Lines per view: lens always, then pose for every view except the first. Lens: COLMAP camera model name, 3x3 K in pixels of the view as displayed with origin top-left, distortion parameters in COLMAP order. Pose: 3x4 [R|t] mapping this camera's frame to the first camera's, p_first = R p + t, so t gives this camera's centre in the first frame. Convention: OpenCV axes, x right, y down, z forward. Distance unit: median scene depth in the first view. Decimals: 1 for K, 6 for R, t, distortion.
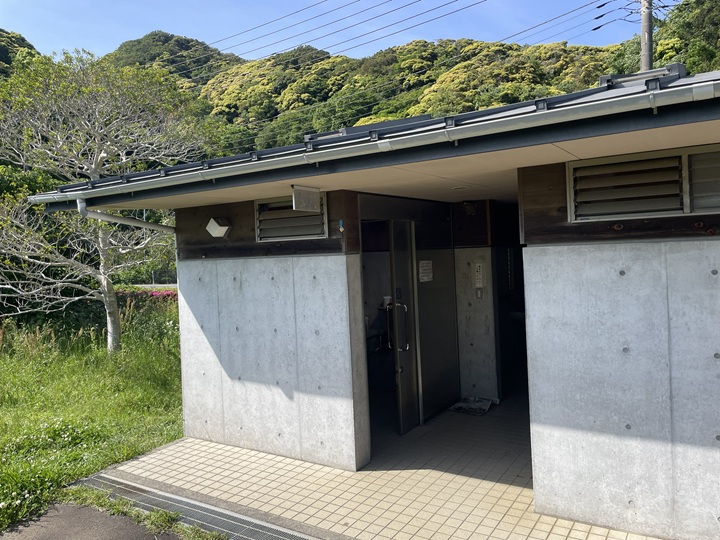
lens RADIAL K [[546.9, 0, 360.0], [0, 546.9, 270.0], [0, 0, 1]] dist [0.002796, -0.097615]
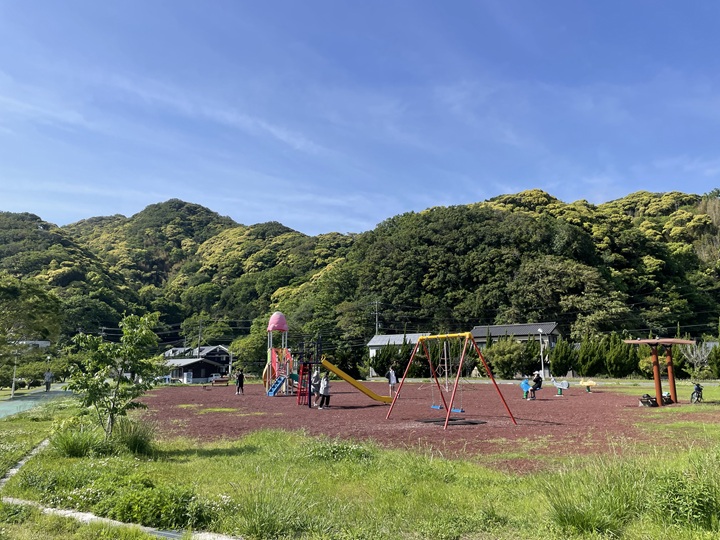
lens RADIAL K [[546.9, 0, 360.0], [0, 546.9, 270.0], [0, 0, 1]] dist [0.002796, -0.097615]
pose [[0.998901, 0.037378, -0.028290, 0.201665], [-0.042495, 0.976803, -0.209882, 0.005033], [0.019789, 0.210853, 0.977317, -0.433887]]
